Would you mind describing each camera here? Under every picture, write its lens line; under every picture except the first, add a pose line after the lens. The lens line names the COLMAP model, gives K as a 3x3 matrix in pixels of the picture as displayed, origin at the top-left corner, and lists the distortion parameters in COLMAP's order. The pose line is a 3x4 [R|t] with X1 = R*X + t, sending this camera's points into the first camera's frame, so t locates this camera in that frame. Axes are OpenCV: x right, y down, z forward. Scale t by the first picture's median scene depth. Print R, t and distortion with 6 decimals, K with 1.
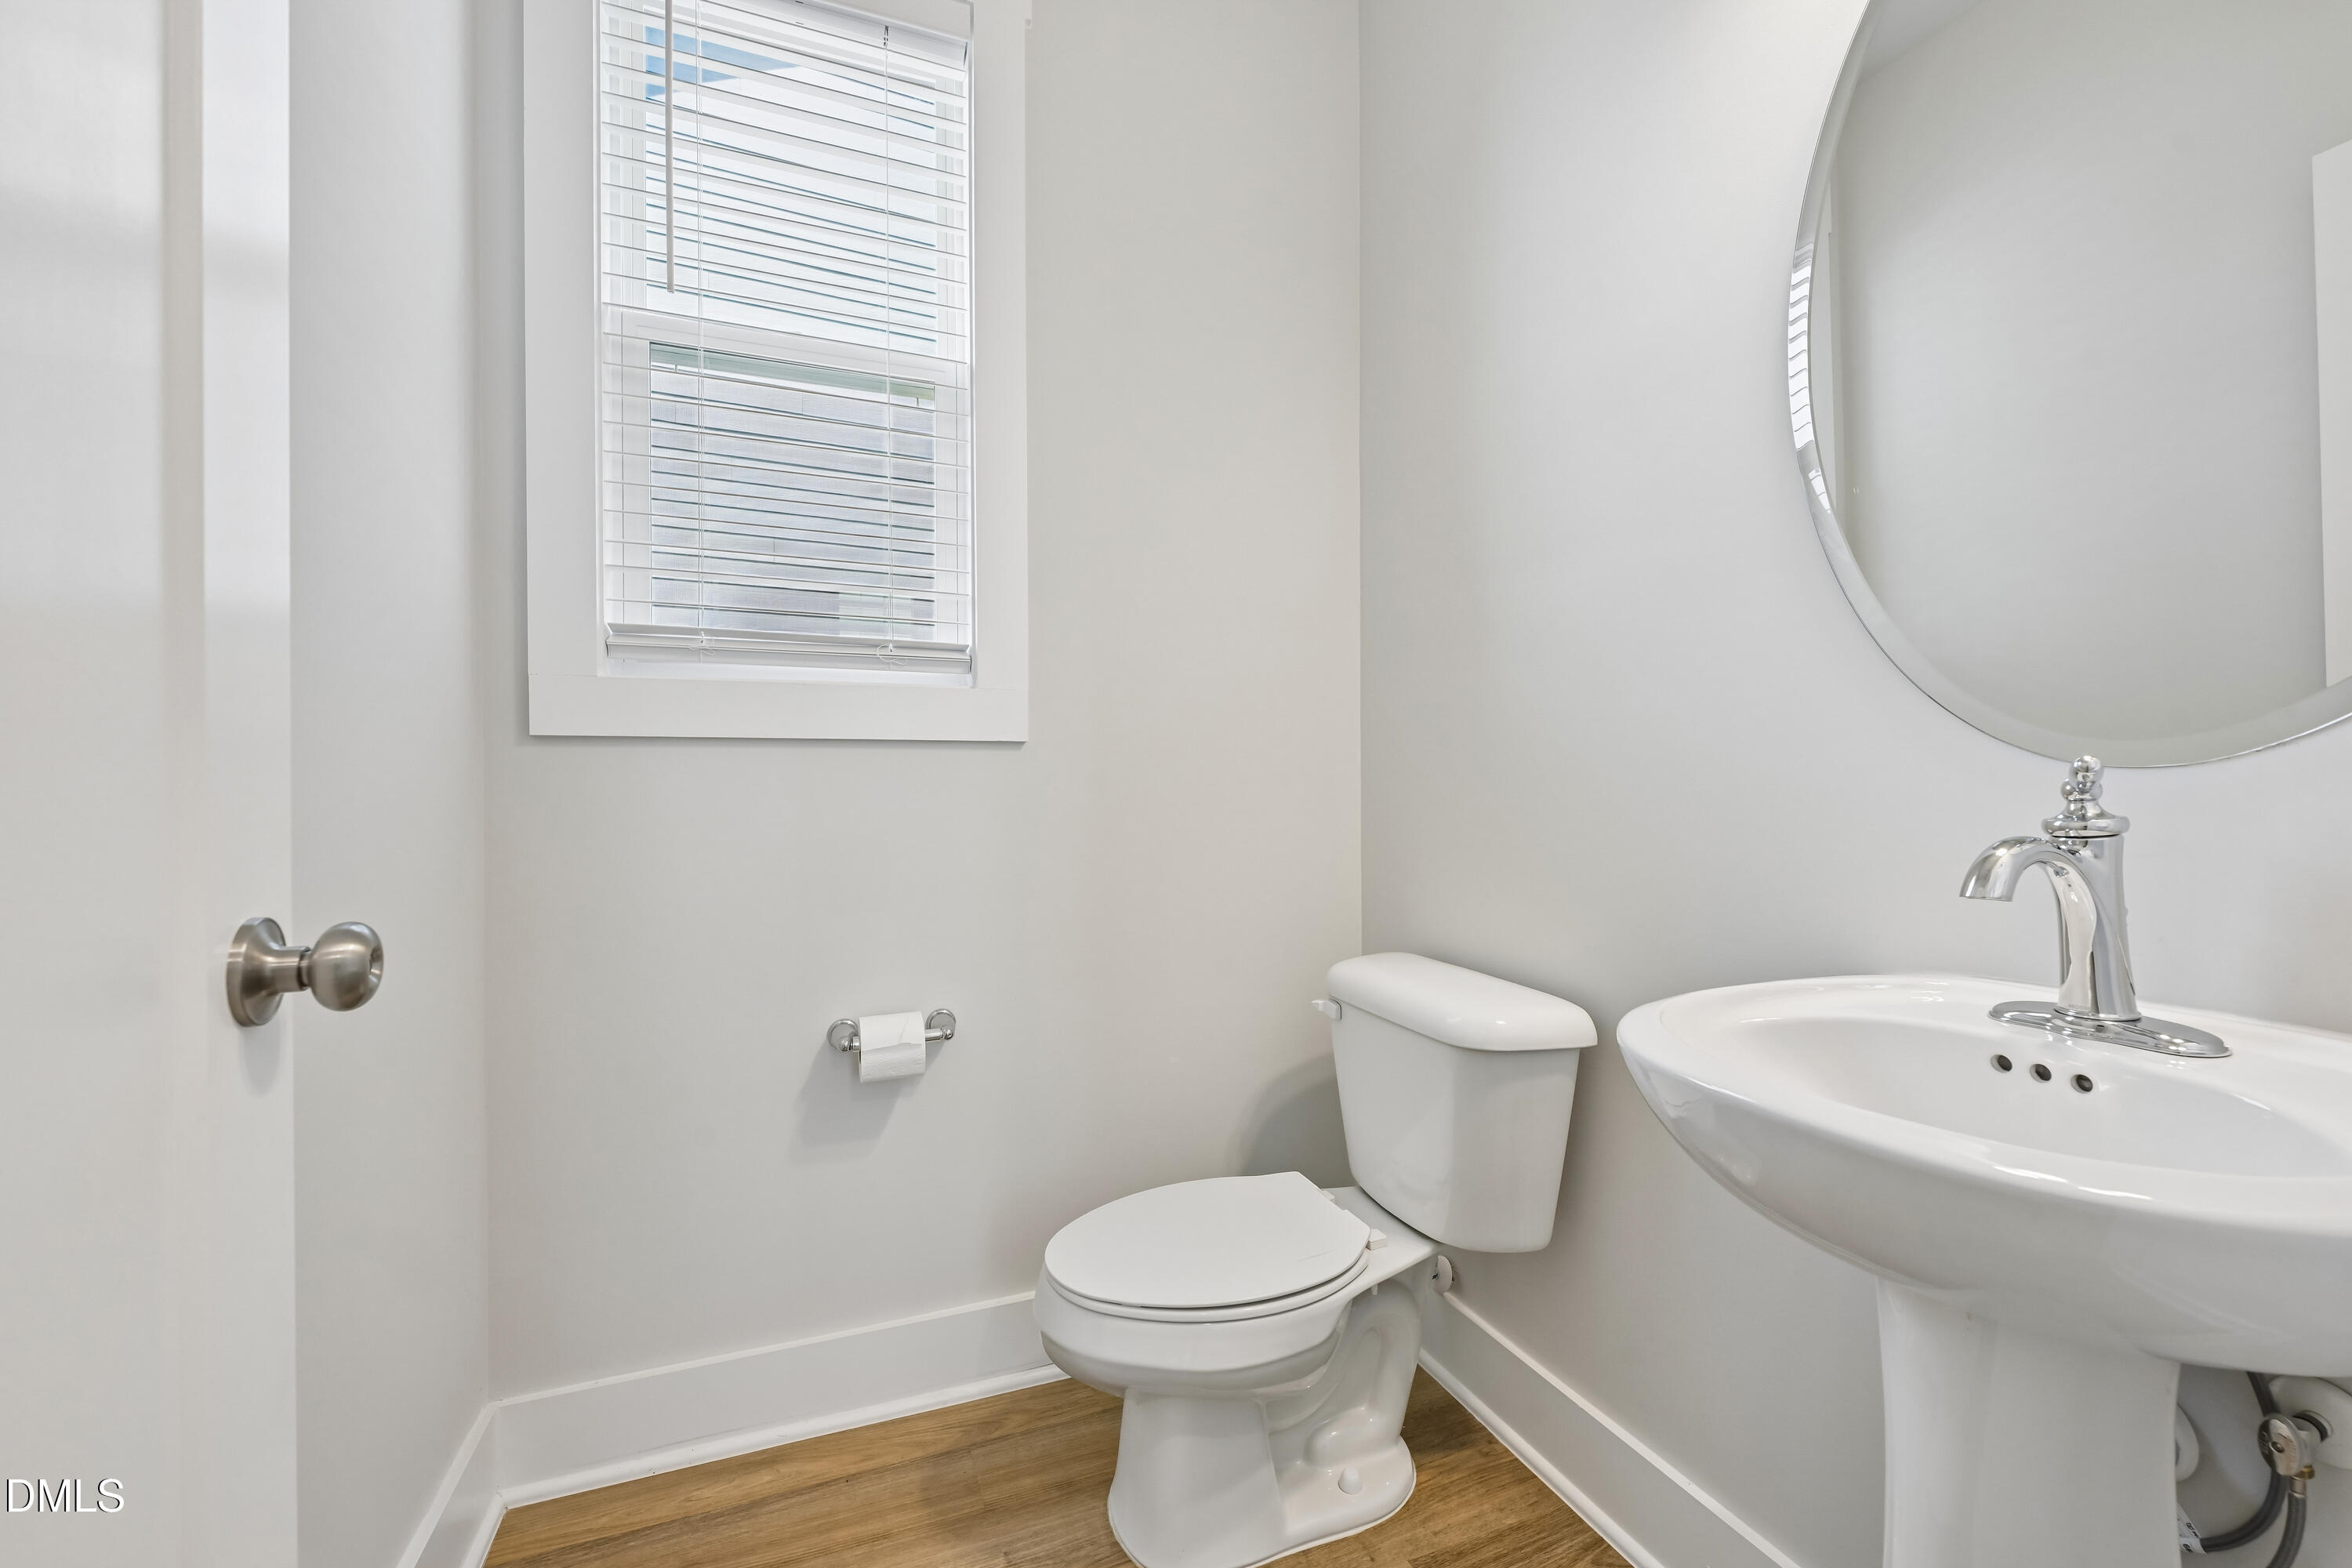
lens RADIAL K [[948.1, 0, 1176.3], [0, 948.1, 788.1], [0, 0, 1]] dist [-0.000343, -0.000095]
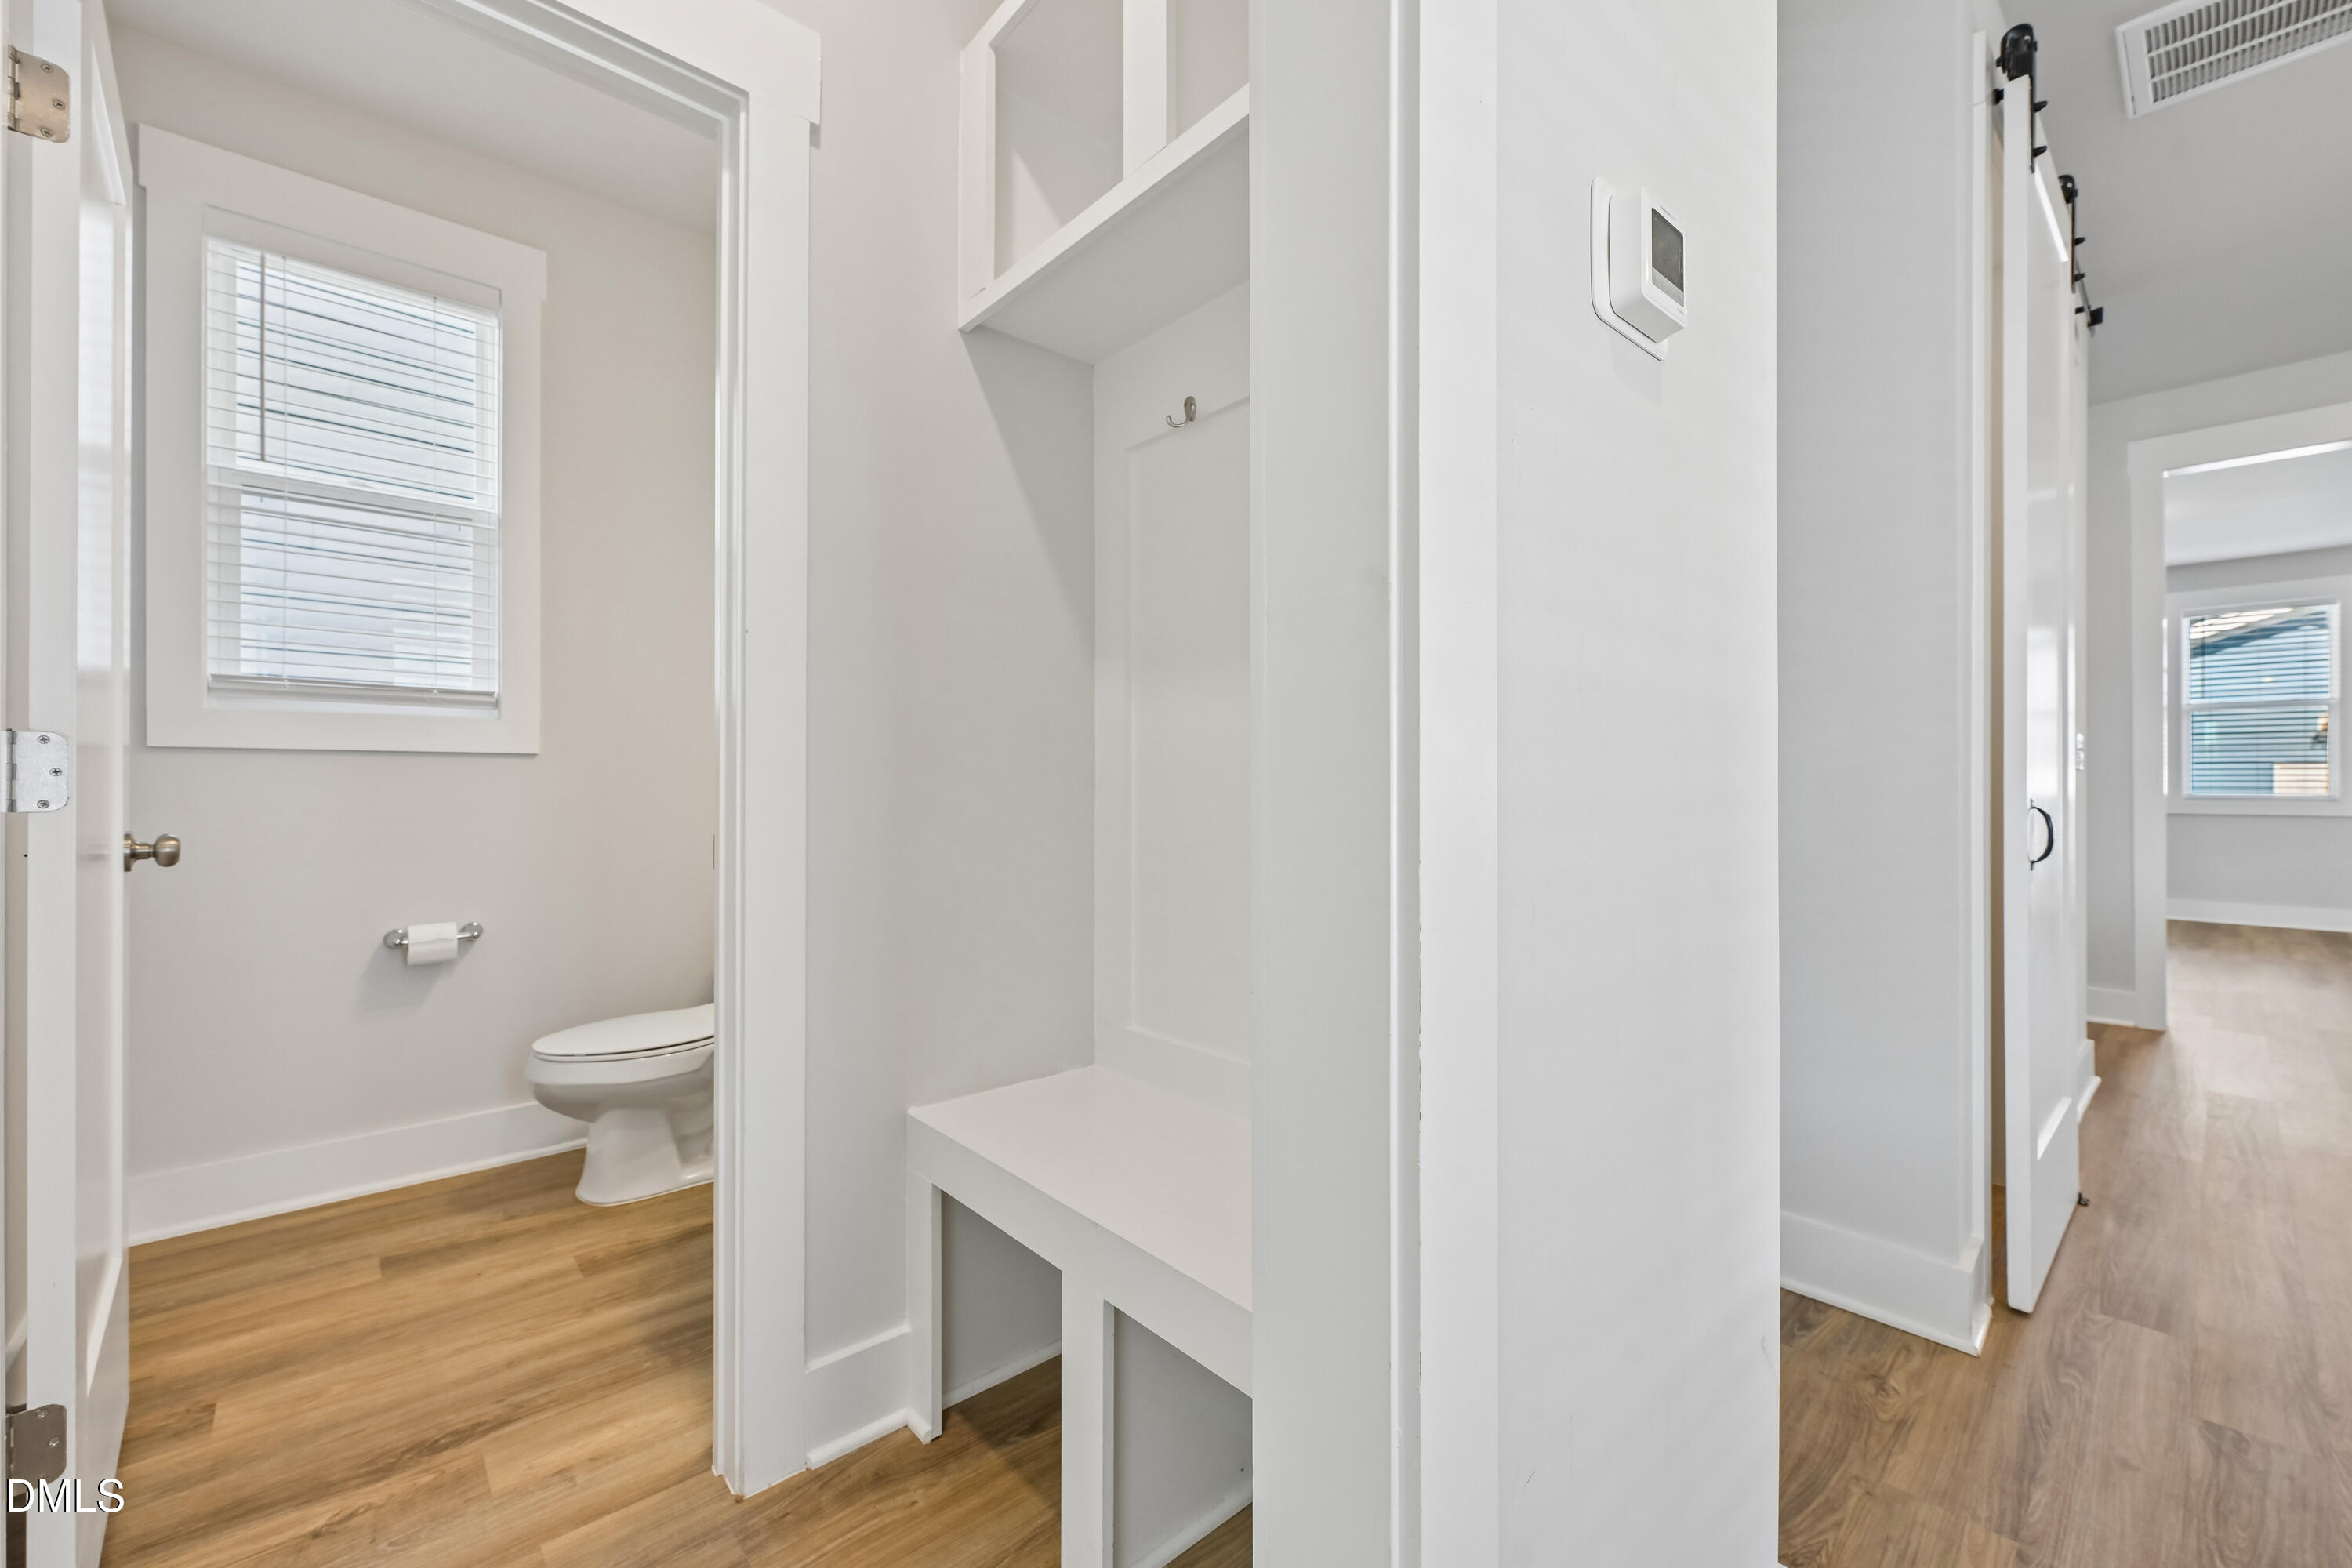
lens RADIAL K [[935.9, 0, 1180.2], [0, 935.9, 773.3], [0, 0, 1]] dist [-0.002102, -0.000312]
pose [[0.939452, 0.007758, 0.342594, 0.344873], [-0.006723, 0.999969, -0.004209, -0.016753], [-0.342616, 0.001651, 0.939474, -0.920469]]
